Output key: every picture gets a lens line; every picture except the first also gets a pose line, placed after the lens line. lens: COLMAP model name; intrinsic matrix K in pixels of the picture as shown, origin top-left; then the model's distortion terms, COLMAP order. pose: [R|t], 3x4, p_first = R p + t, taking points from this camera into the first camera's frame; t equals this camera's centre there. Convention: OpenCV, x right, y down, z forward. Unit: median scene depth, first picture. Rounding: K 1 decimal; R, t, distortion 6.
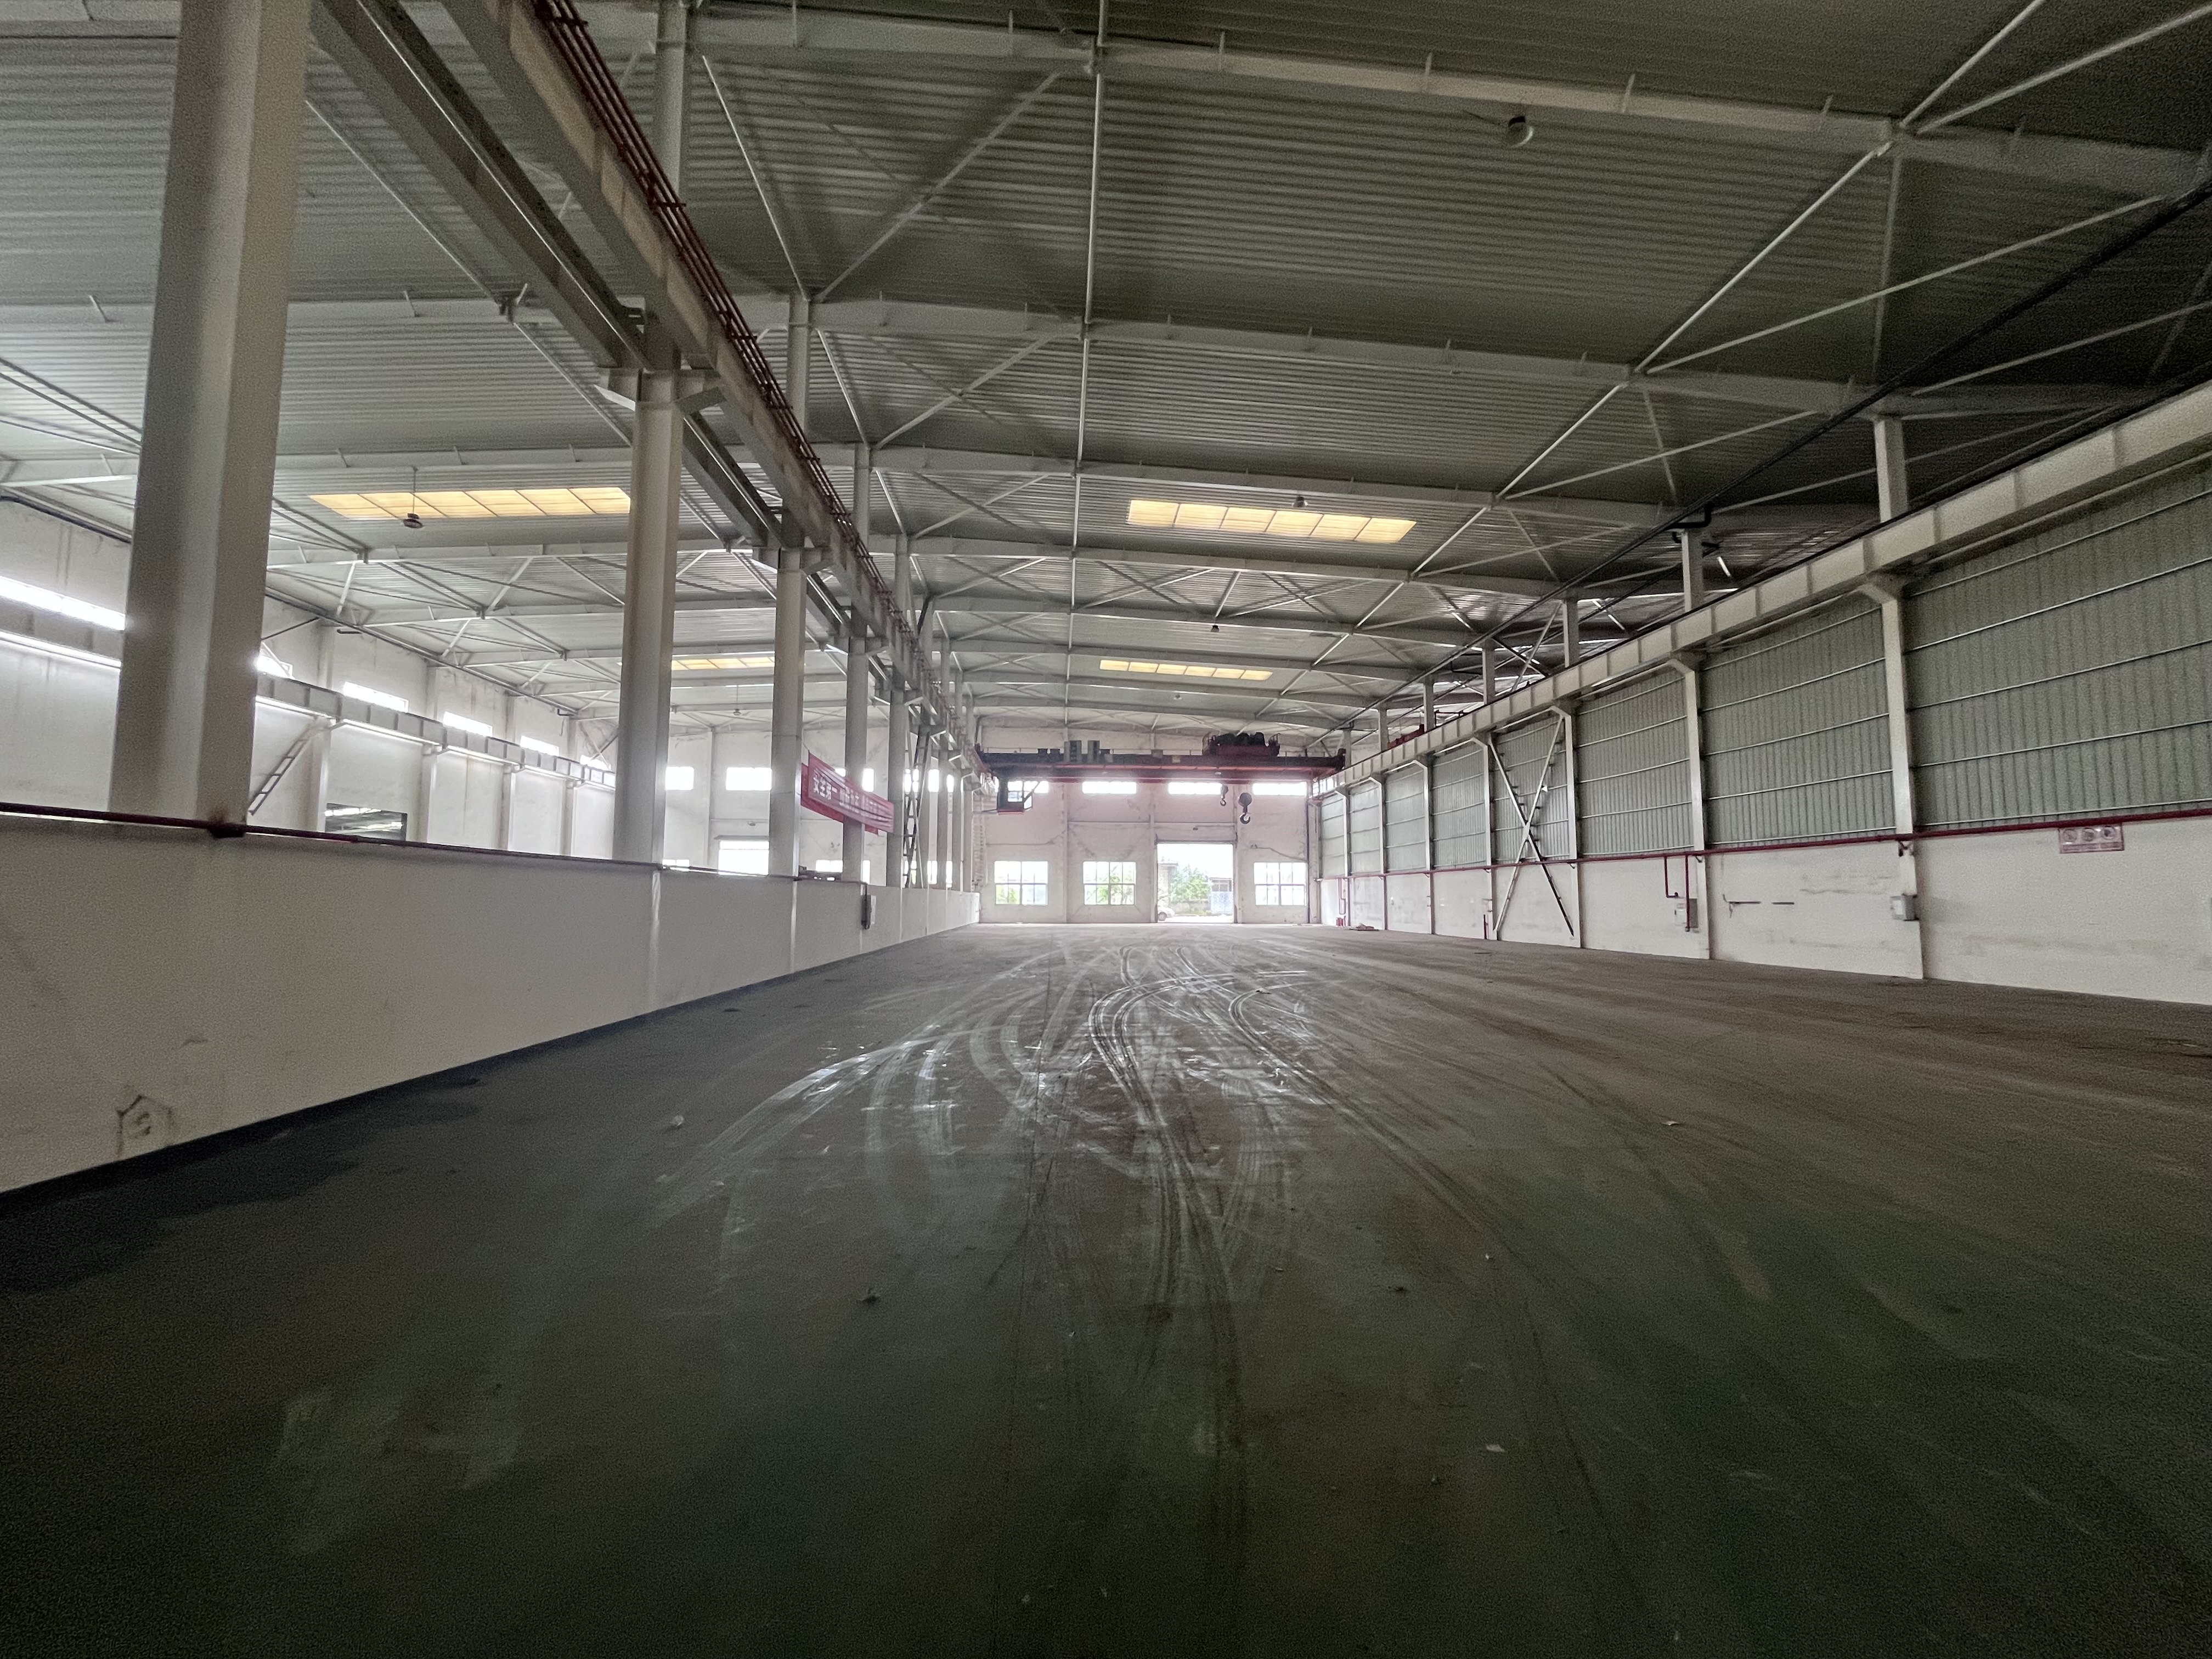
lens RADIAL K [[882.1, 0, 1110.0], [0, 882.1, 837.4], [0, 0, 1]] dist [0.003207, 0.000902]
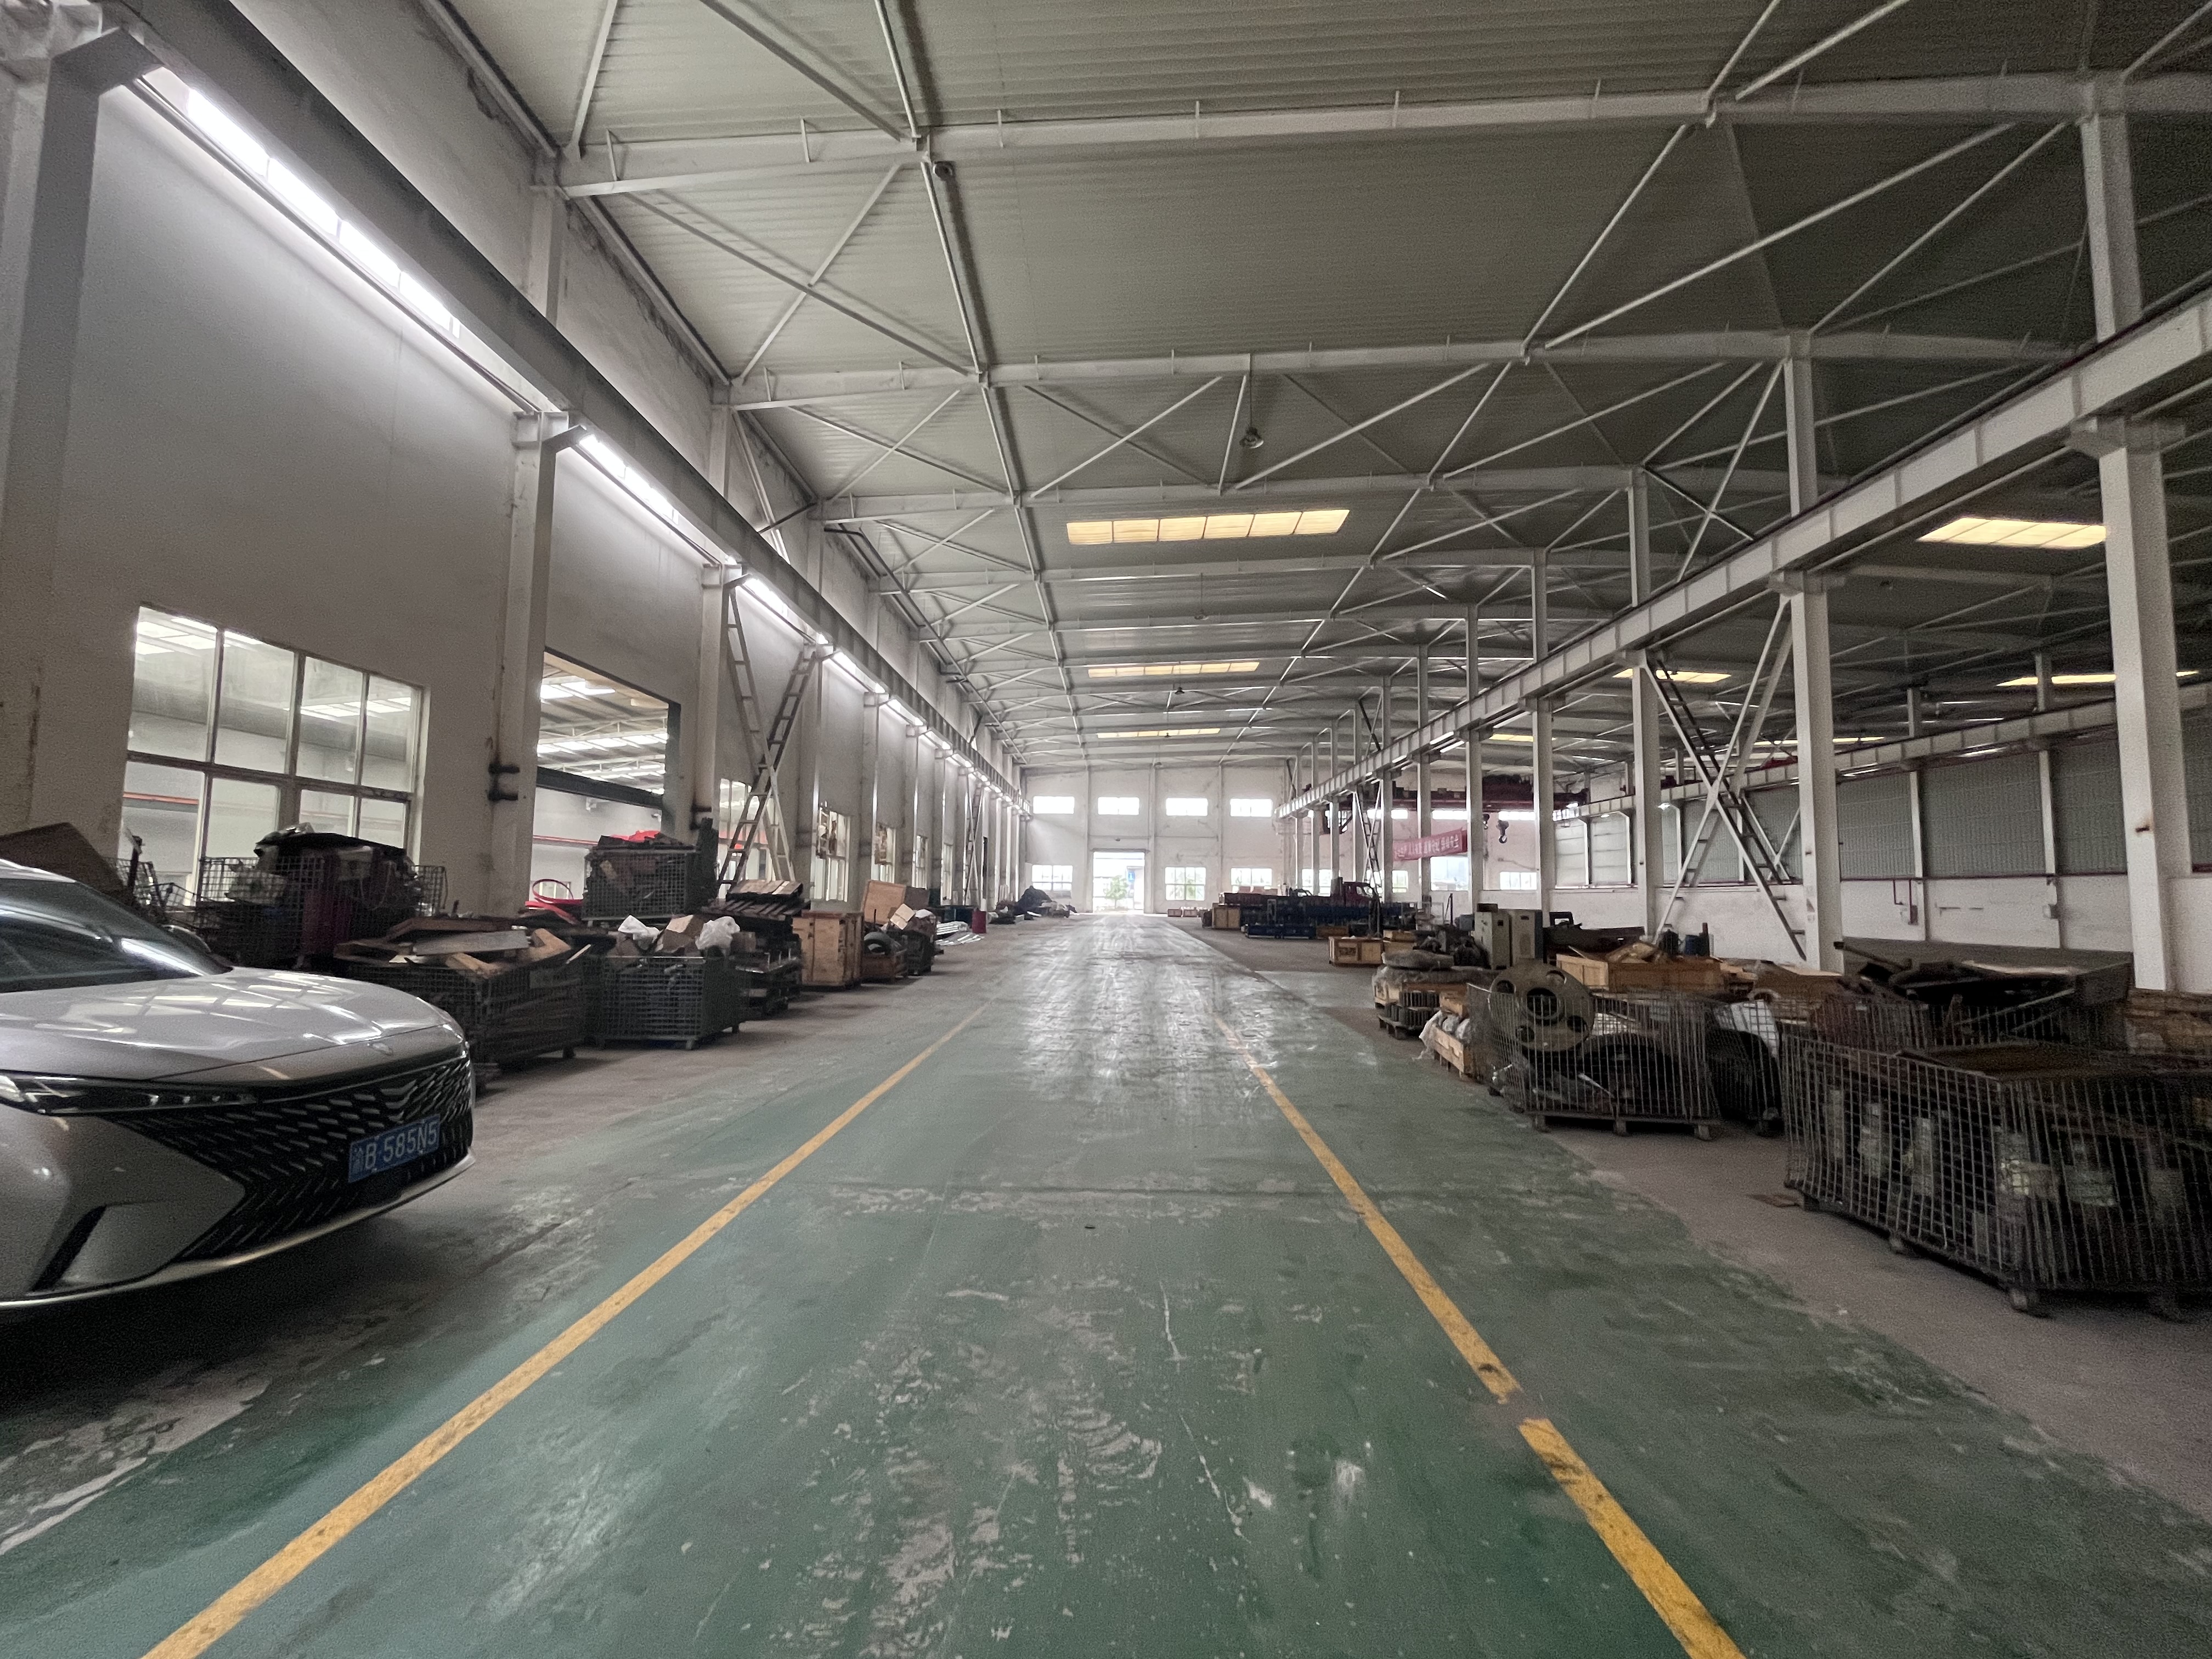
lens RADIAL K [[882.1, 0, 1104.9], [0, 882.1, 838.4], [0, 0, 1]] dist [0.003207, 0.000902]
pose [[0.995485, 0.009788, -0.094415, -0.291353], [-0.009652, 0.999952, 0.001895, -0.019178], [0.094429, -0.000975, 0.995531, -0.334760]]
